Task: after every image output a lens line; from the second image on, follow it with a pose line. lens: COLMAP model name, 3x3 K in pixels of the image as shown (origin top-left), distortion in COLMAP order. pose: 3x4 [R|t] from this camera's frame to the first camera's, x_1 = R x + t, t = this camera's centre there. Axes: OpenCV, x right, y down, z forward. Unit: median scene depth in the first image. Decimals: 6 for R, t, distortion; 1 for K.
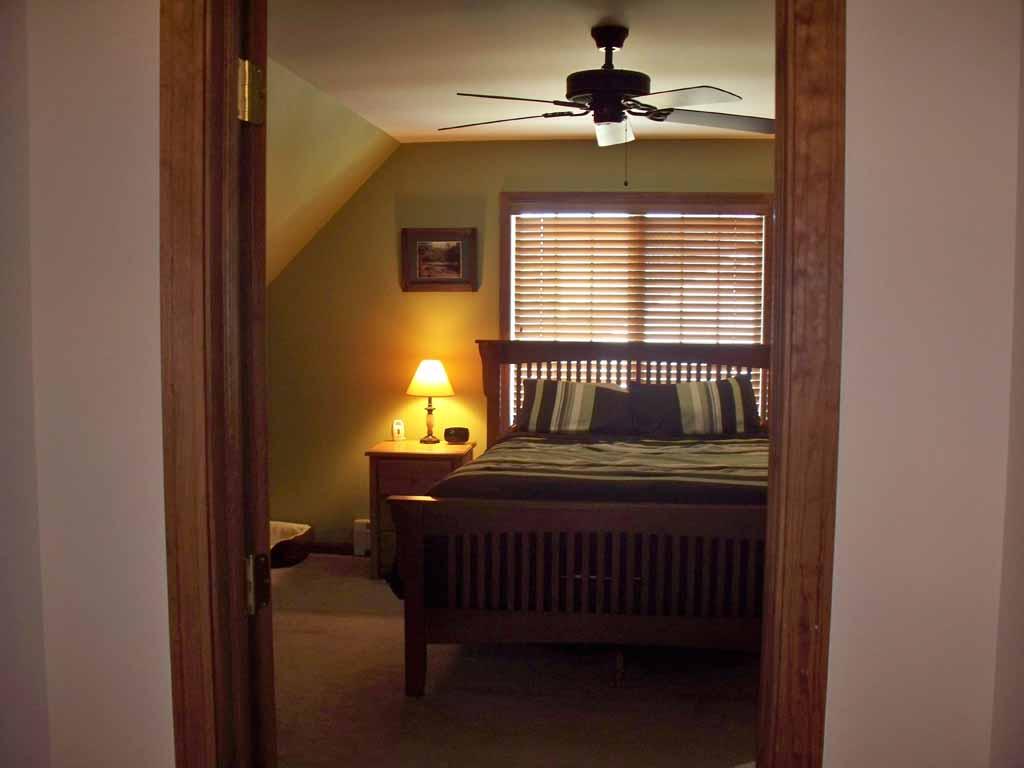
lens RADIAL K [[1072.3, 0, 516.0], [0, 1072.3, 395.3], [0, 0, 1]] dist [-0.214034, 0.234629]
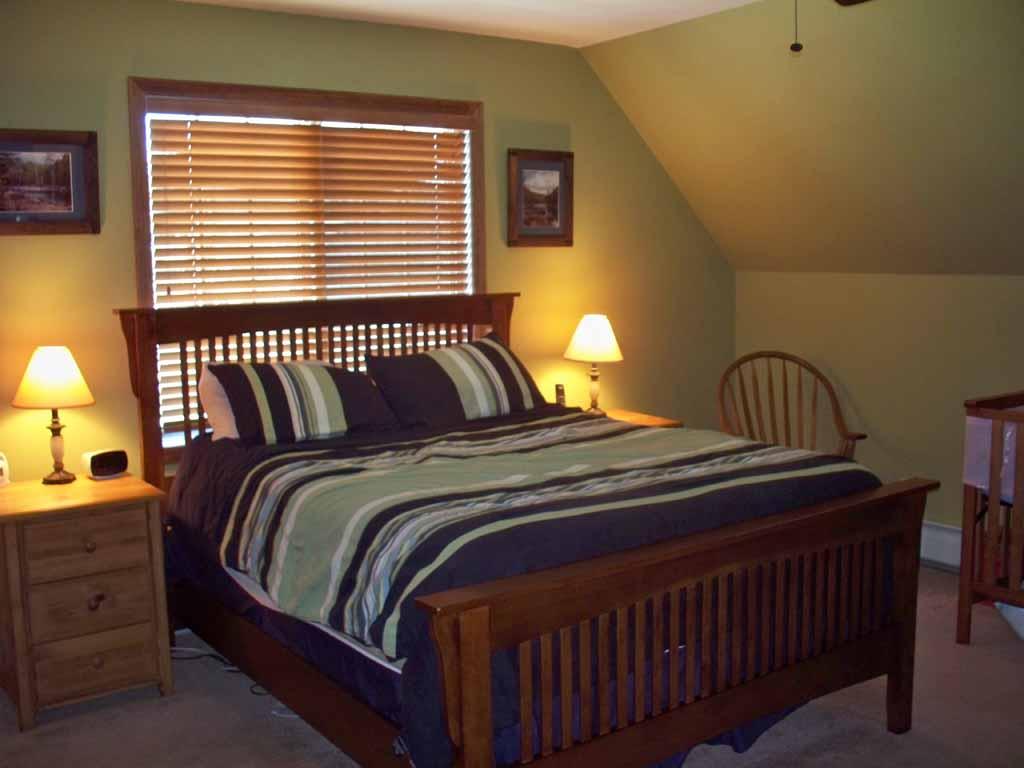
lens RADIAL K [[1072.3, 0, 516.0], [0, 1072.3, 395.3], [0, 0, 1]] dist [-0.214034, 0.234629]
pose [[0.733258, -0.104399, 0.671888, -0.282888], [0.080429, 0.994522, 0.066756, -0.023697], [-0.675177, 0.005090, 0.737638, 0.390276]]
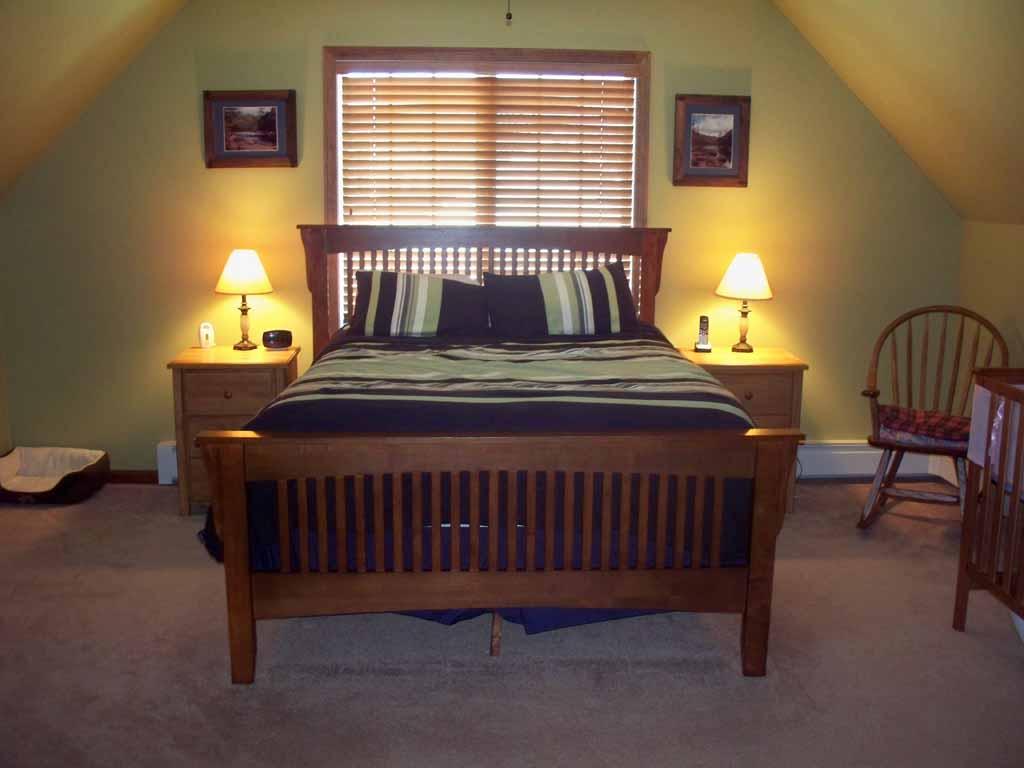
lens RADIAL K [[1072.3, 0, 516.0], [0, 1072.3, 395.3], [0, 0, 1]] dist [-0.214034, 0.234629]
pose [[0.984435, -0.030707, 0.173048, -0.016407], [0.011513, 0.993770, 0.110850, -0.009118], [-0.175374, -0.107132, 0.978656, 0.149473]]
